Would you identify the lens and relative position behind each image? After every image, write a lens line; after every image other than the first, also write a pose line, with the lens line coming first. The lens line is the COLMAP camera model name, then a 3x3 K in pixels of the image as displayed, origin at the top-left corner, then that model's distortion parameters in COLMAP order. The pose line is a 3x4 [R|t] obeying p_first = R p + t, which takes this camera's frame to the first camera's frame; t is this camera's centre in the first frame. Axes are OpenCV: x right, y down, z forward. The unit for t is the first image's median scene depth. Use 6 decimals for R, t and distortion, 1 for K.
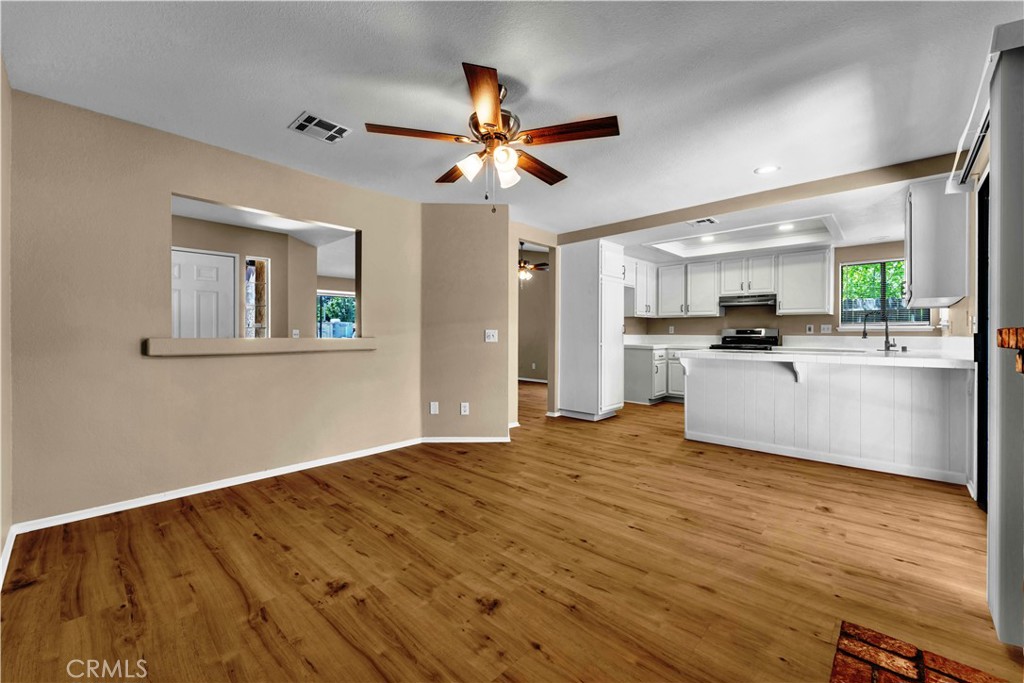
lens RADIAL K [[415.1, 0, 514.2], [0, 415.1, 336.7], [0, 0, 1]] dist [-0.013902, 0.000124]
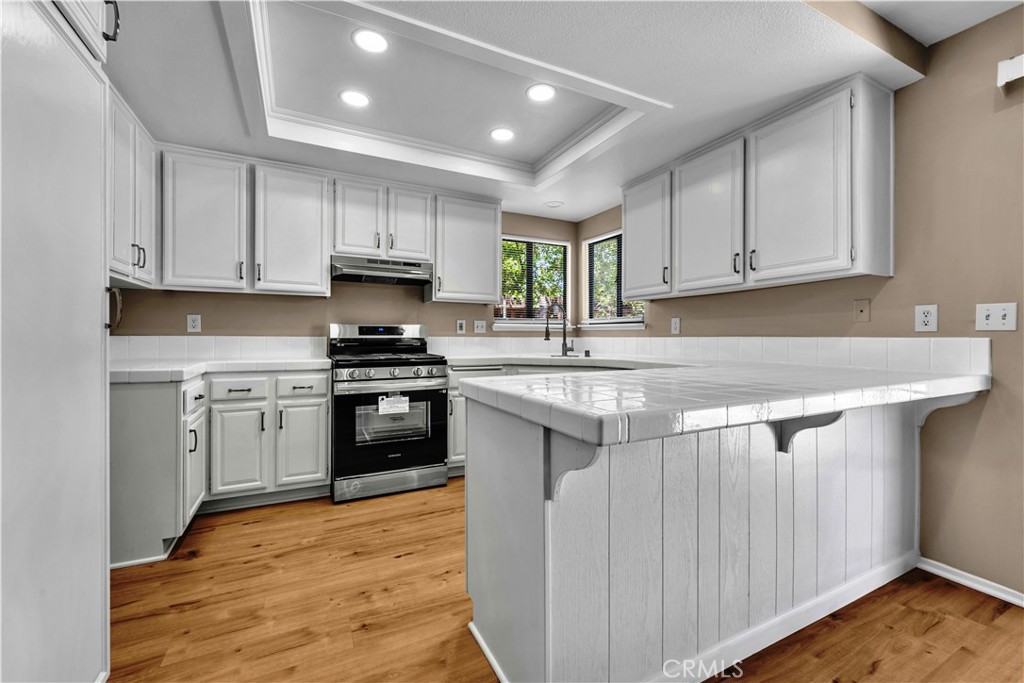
lens RADIAL K [[415.1, 0, 512.4], [0, 415.1, 337.0], [0, 0, 1]] dist [-0.013902, 0.000124]
pose [[0.338110, -0.003175, 0.941101, 0.128088], [0.005101, 0.999986, 0.001541, -0.002761], [-0.941093, 0.004280, 0.338121, 0.683776]]
